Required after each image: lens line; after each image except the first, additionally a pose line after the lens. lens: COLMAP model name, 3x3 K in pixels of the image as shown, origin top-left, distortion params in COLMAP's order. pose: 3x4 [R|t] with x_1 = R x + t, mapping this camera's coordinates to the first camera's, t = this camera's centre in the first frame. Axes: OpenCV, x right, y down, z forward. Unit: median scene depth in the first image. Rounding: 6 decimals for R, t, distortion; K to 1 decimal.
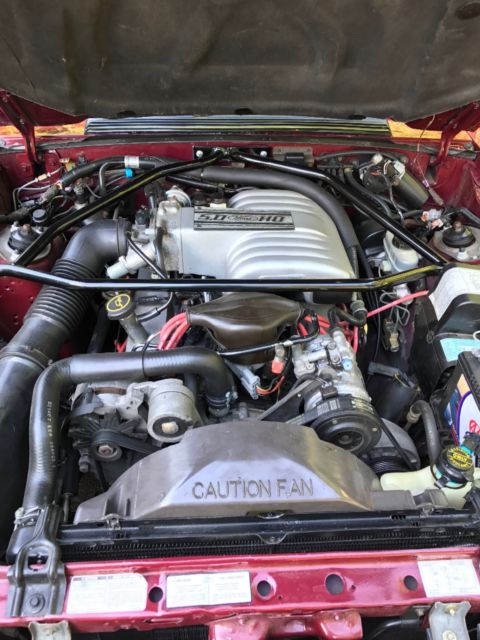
lens RADIAL K [[529.7, 0, 240.0], [0, 529.7, 320.0], [0, 0, 1]] dist [0.007019, -0.009452]
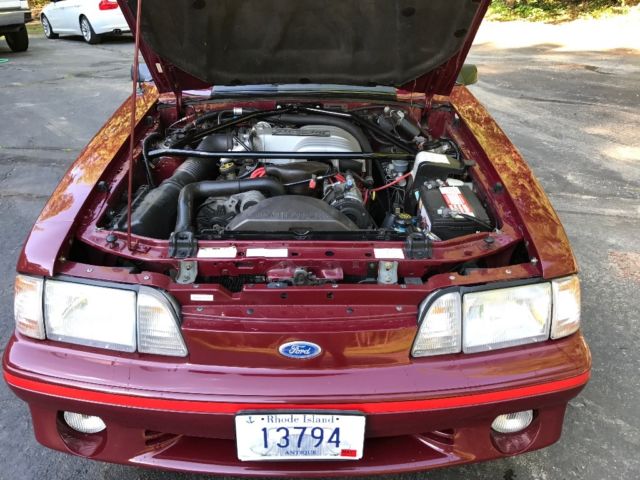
lens RADIAL K [[529.7, 0, 320.0], [0, 529.7, 240.0], [0, 0, 1]] dist [0.007019, -0.009452]
pose [[0.999463, 0.000139, -0.032759, 0.126321], [-0.008475, 0.967040, -0.254484, 0.599212], [0.031644, 0.254625, 0.966522, -0.577644]]
